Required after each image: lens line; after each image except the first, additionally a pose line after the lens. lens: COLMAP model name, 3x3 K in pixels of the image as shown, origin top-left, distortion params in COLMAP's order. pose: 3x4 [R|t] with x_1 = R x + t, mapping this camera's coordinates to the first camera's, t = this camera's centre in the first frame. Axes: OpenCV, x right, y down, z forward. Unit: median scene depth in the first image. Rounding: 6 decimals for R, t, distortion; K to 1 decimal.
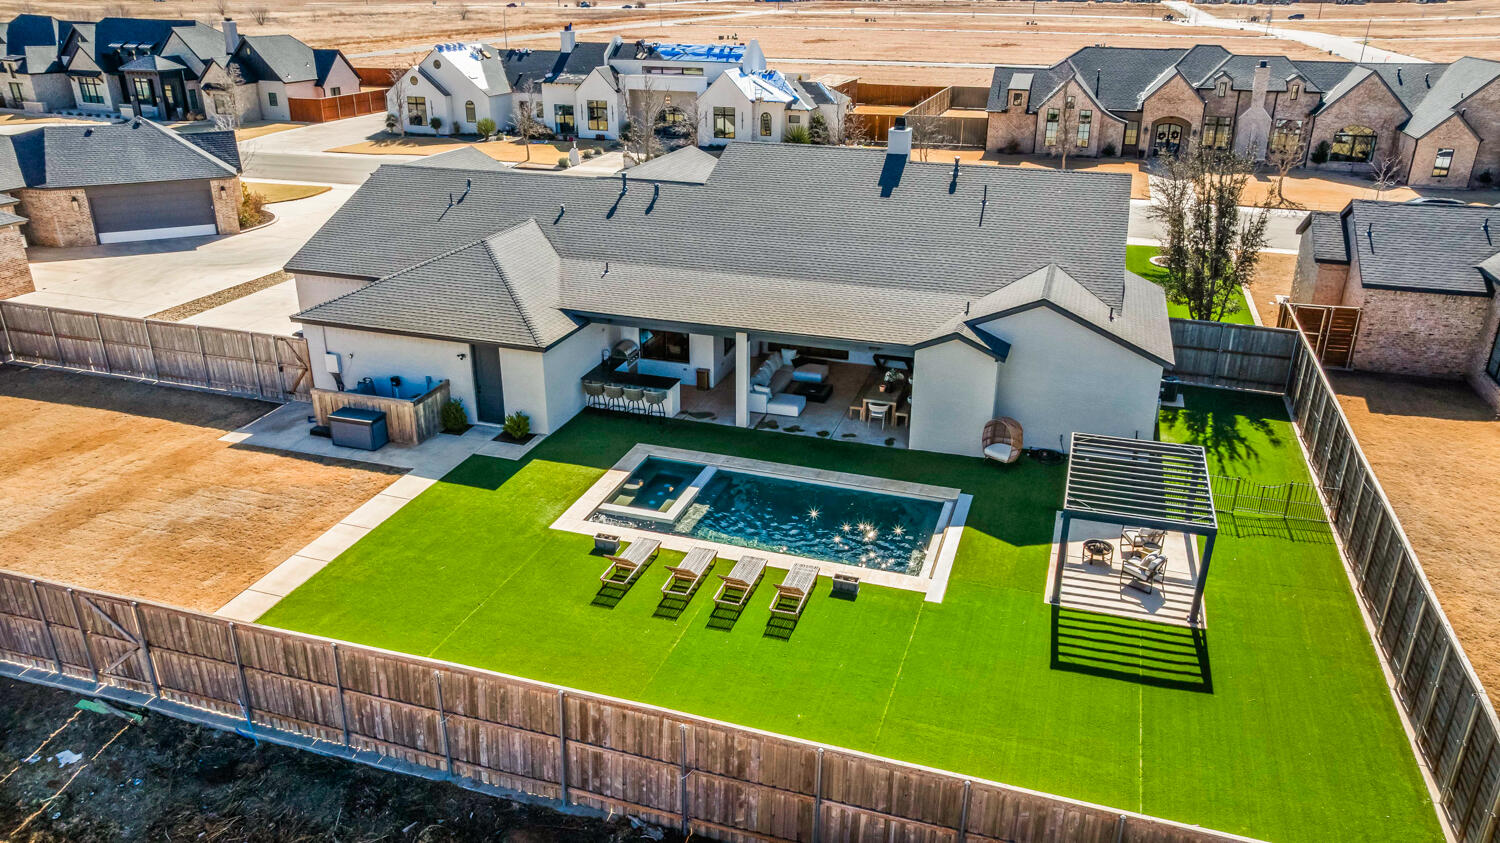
lens RADIAL K [[1065.6, 0, 750.0], [0, 1065.6, 421.5], [0, 0, 1]] dist [-0.085245, 0.106632]
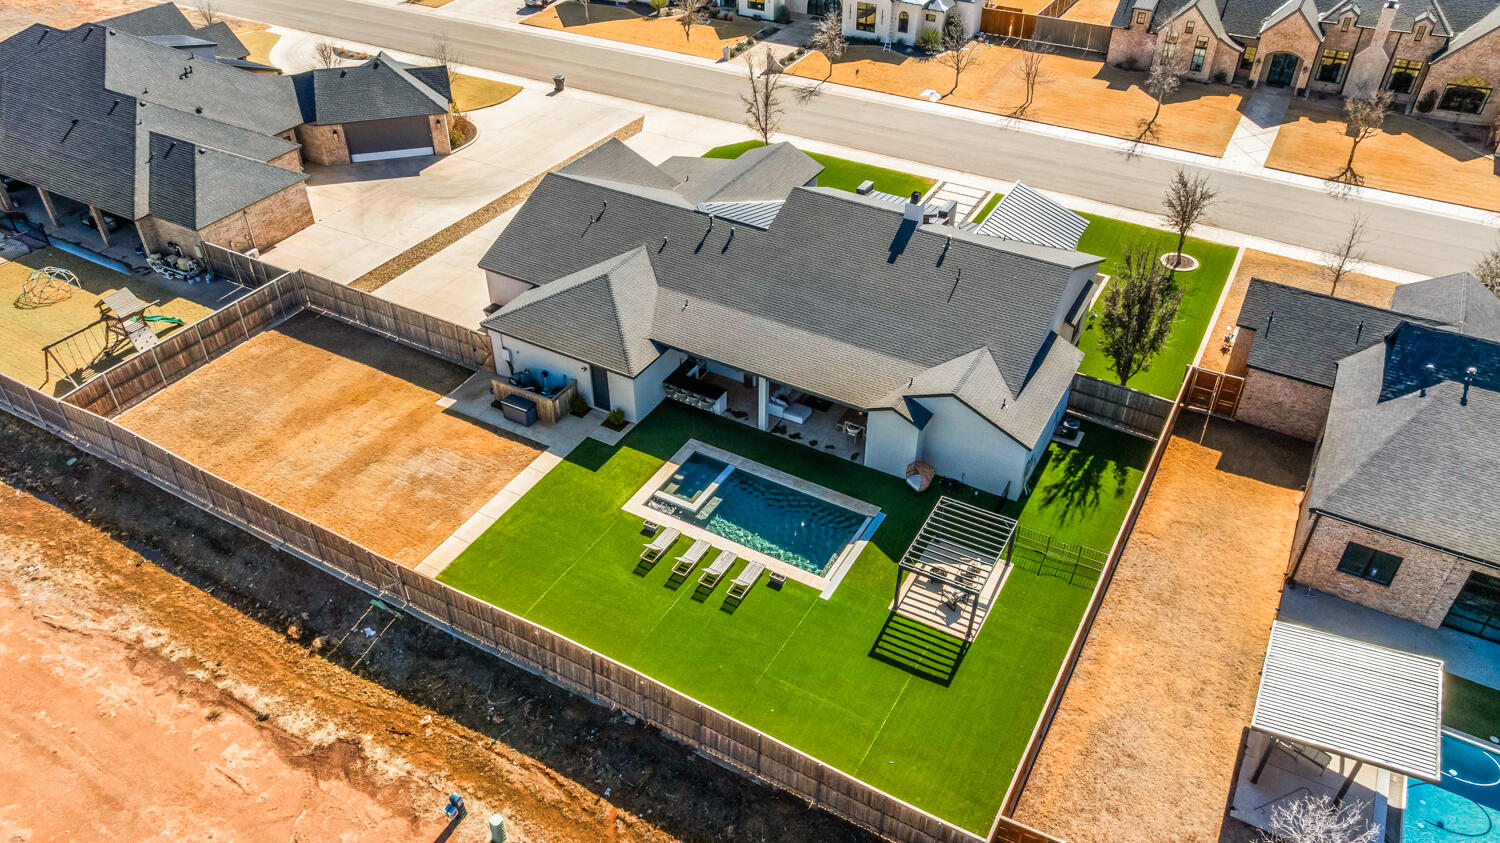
lens RADIAL K [[1054.1, 0, 750.0], [0, 1054.1, 421.5], [0, 0, 1]] dist [-0.036959, 0.031276]
pose [[0.979792, 0.119183, -0.160636, 0.234889], [-0.074736, 0.963063, 0.258695, -0.430125], [0.185535, -0.241462, 0.952509, -0.466644]]
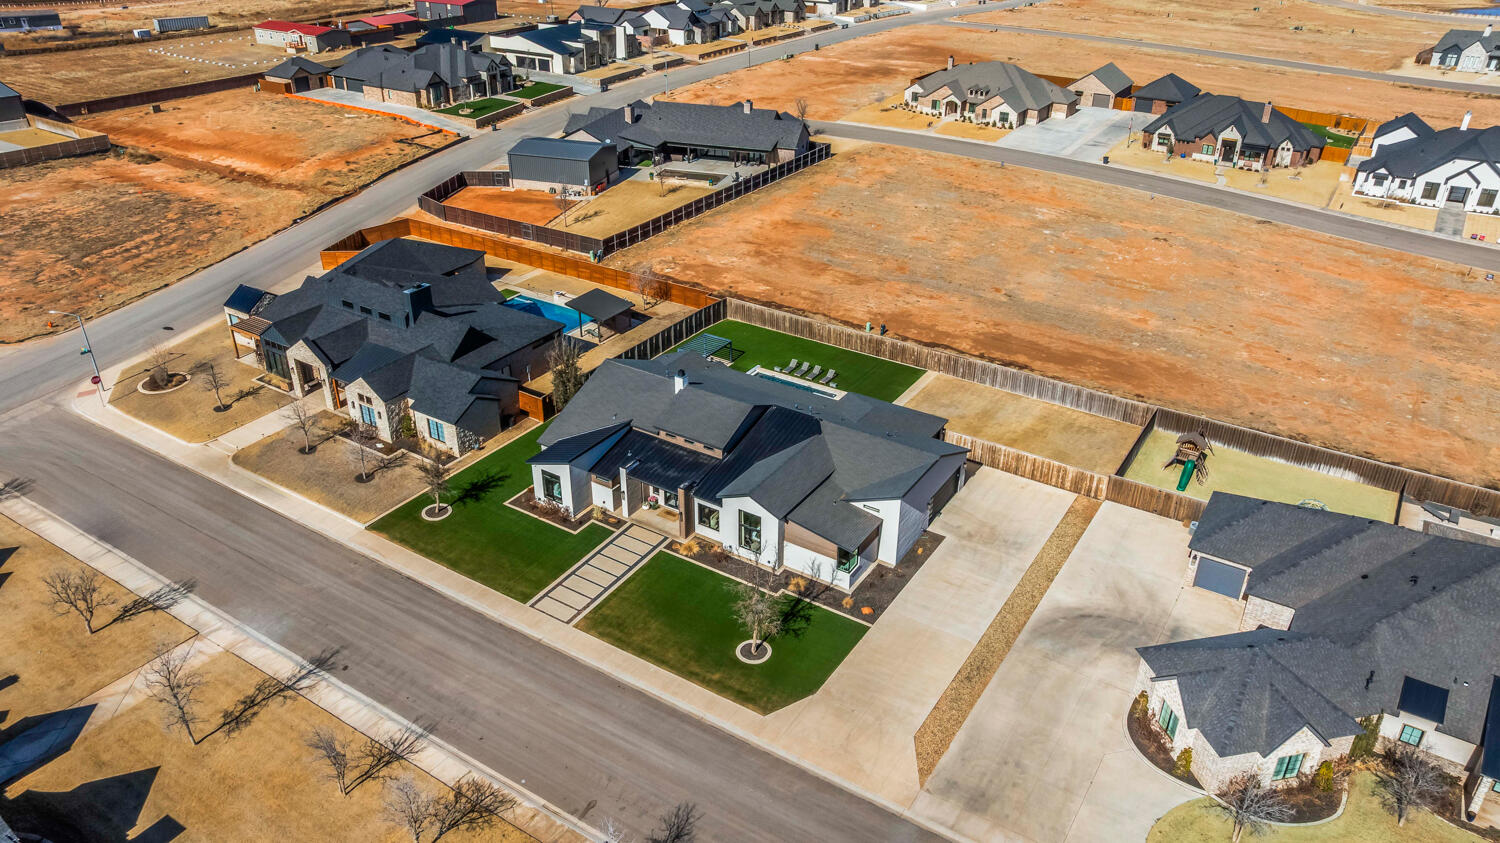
lens RADIAL K [[1054.1, 0, 750.0], [0, 1054.1, 421.5], [0, 0, 1]] dist [-0.036959, 0.031276]
pose [[-0.966772, -0.140505, 0.213566, -0.572933], [0.079267, 0.629480, 0.772963, -2.340810], [-0.243041, 0.764207, -0.597426, 2.935582]]
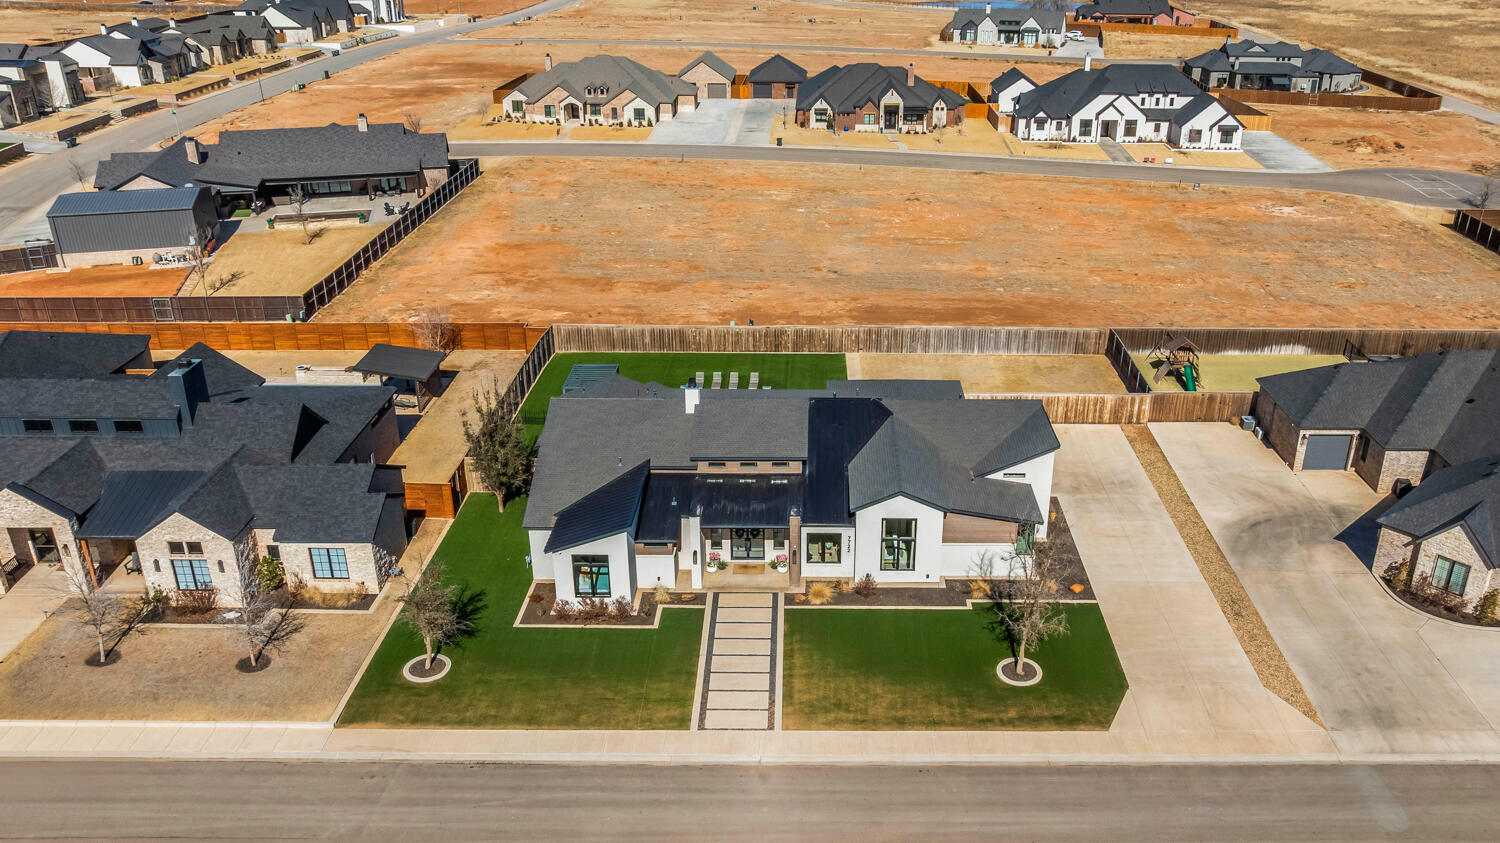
lens RADIAL K [[1180.1, 0, 832.6], [0, 1180.1, 475.3], [0, 0, 1]] dist [-0.033372, 0.010037]
pose [[-0.948179, 0.120248, -0.294102, 0.602887], [-0.143479, 0.663831, 0.733991, -1.899082], [0.283495, 0.738153, -0.612177, 2.829705]]
